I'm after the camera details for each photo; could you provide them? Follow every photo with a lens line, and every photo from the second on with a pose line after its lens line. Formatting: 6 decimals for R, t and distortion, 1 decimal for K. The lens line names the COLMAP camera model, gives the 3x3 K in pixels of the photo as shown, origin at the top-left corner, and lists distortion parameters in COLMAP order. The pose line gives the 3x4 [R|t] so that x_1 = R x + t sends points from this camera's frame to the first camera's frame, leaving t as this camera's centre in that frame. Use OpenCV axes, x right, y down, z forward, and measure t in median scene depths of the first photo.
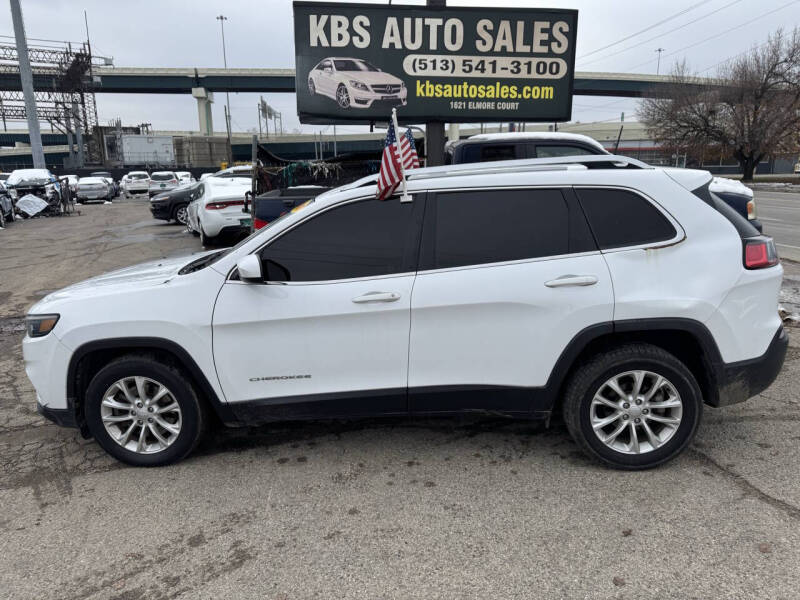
lens RADIAL K [[570.3, 0, 395.5], [0, 570.3, 299.1], [0, 0, 1]] dist [0.018907, -0.019622]
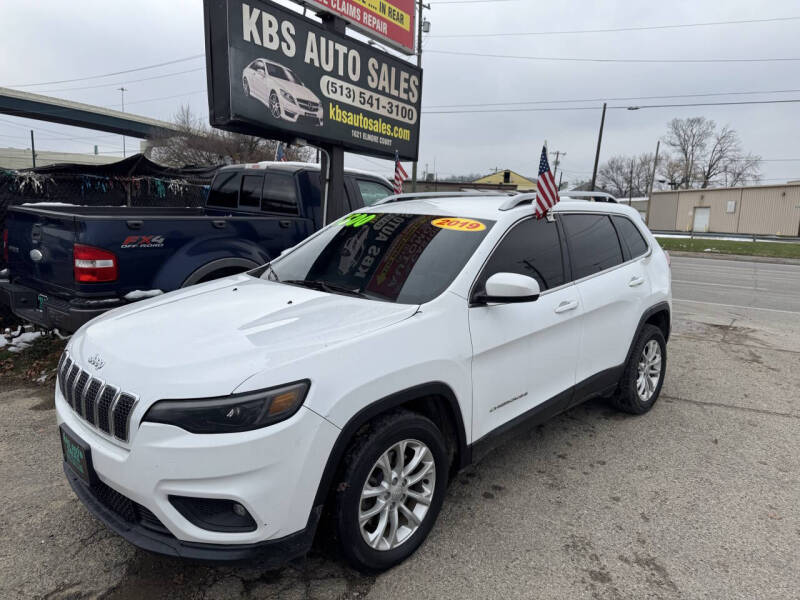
lens RADIAL K [[570.3, 0, 398.3], [0, 570.3, 293.1], [0, 0, 1]] dist [0.018907, -0.019622]
pose [[0.642118, -0.067653, 0.763615, -0.937396], [0.122836, 0.992308, -0.015378, -0.045235], [-0.756701, 0.103674, 0.645489, 0.456063]]
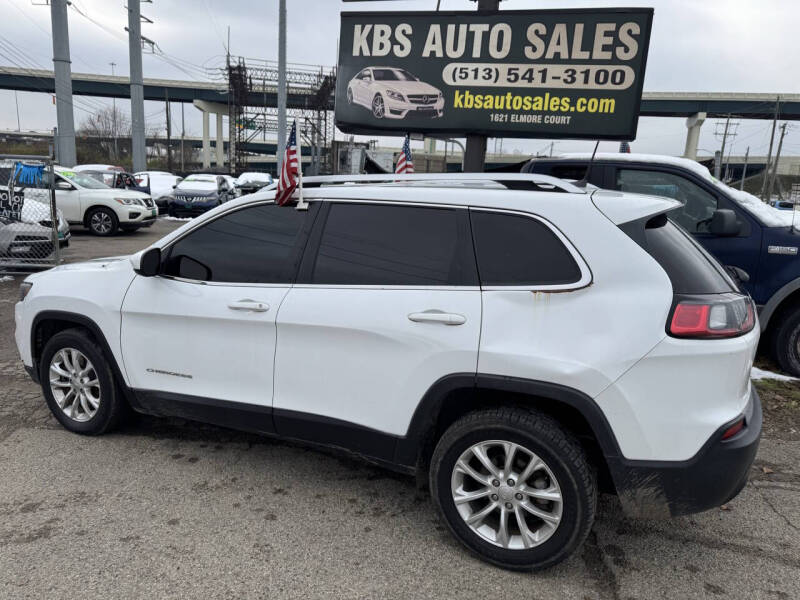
lens RADIAL K [[570.3, 0, 394.6], [0, 570.3, 296.1], [0, 0, 1]] dist [0.018907, -0.019622]
pose [[0.928002, 0.130808, -0.348858, 0.450359], [-0.144179, 0.989472, -0.012520, -0.036264], [0.343548, 0.061917, 0.937092, 0.164387]]
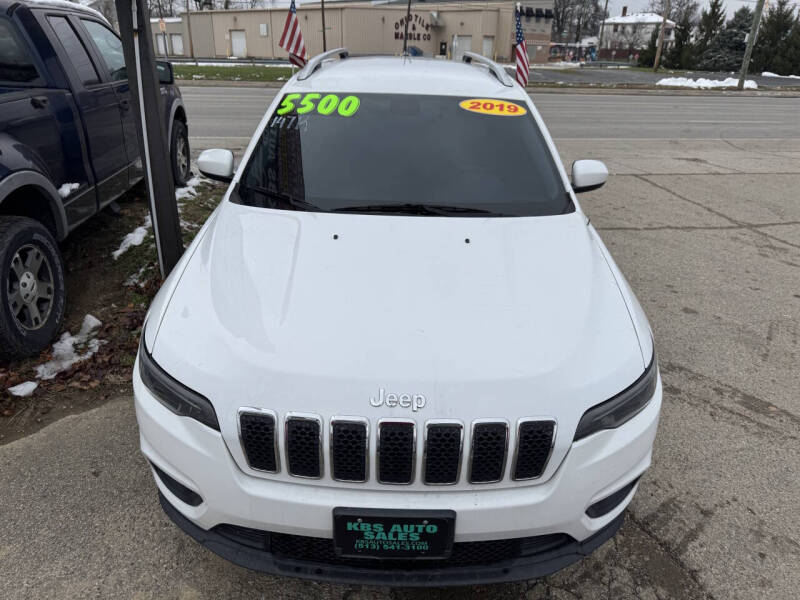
lens RADIAL K [[570.3, 0, 400.7], [0, 570.3, 299.6], [0, 0, 1]] dist [0.018907, -0.019622]
pose [[-0.070981, -0.384605, 0.920348, -1.026813], [0.195938, 0.899323, 0.390930, -0.258872], [-0.978044, 0.208080, 0.011524, 1.148020]]
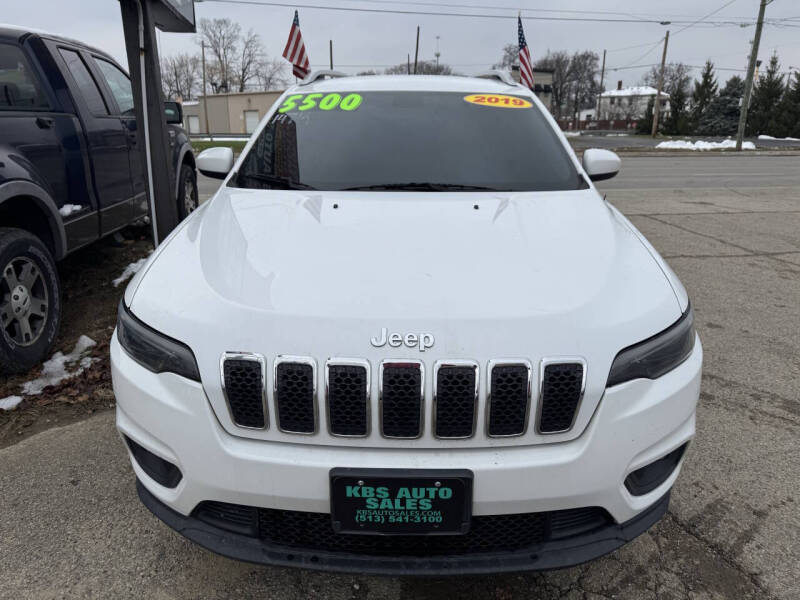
lens RADIAL K [[570.3, 0, 400.9], [0, 570.3, 297.9], [0, 0, 1]] dist [0.018907, -0.019622]
pose [[-0.060823, -0.268243, 0.961429, -1.014810], [0.219218, 0.936105, 0.275046, -0.150434], [-0.973778, 0.227492, 0.001867, 1.165346]]
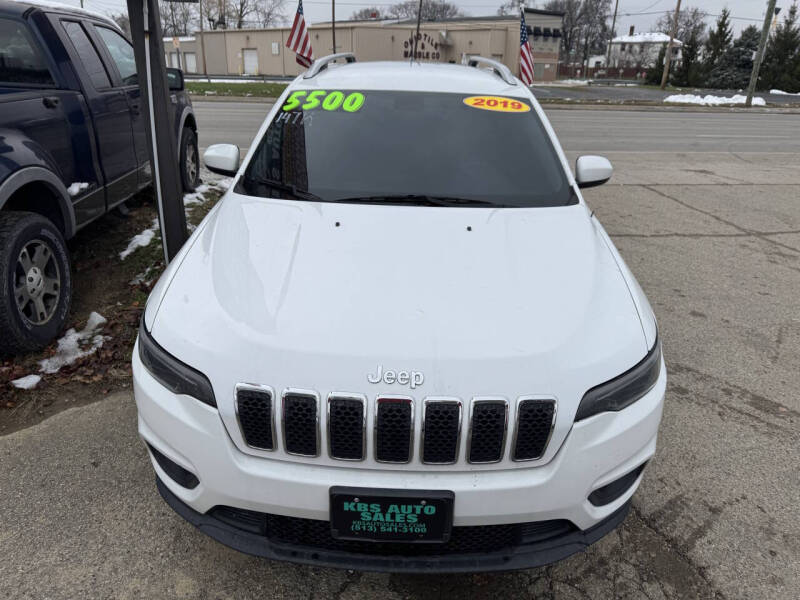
lens RADIAL K [[570.3, 0, 399.5], [0, 570.3, 295.9], [0, 0, 1]] dist [0.018907, -0.019622]
pose [[-0.053965, -0.353644, 0.933822, -1.035906], [0.195675, 0.913308, 0.357183, -0.229013], [-0.979183, 0.202001, 0.019913, 1.147579]]
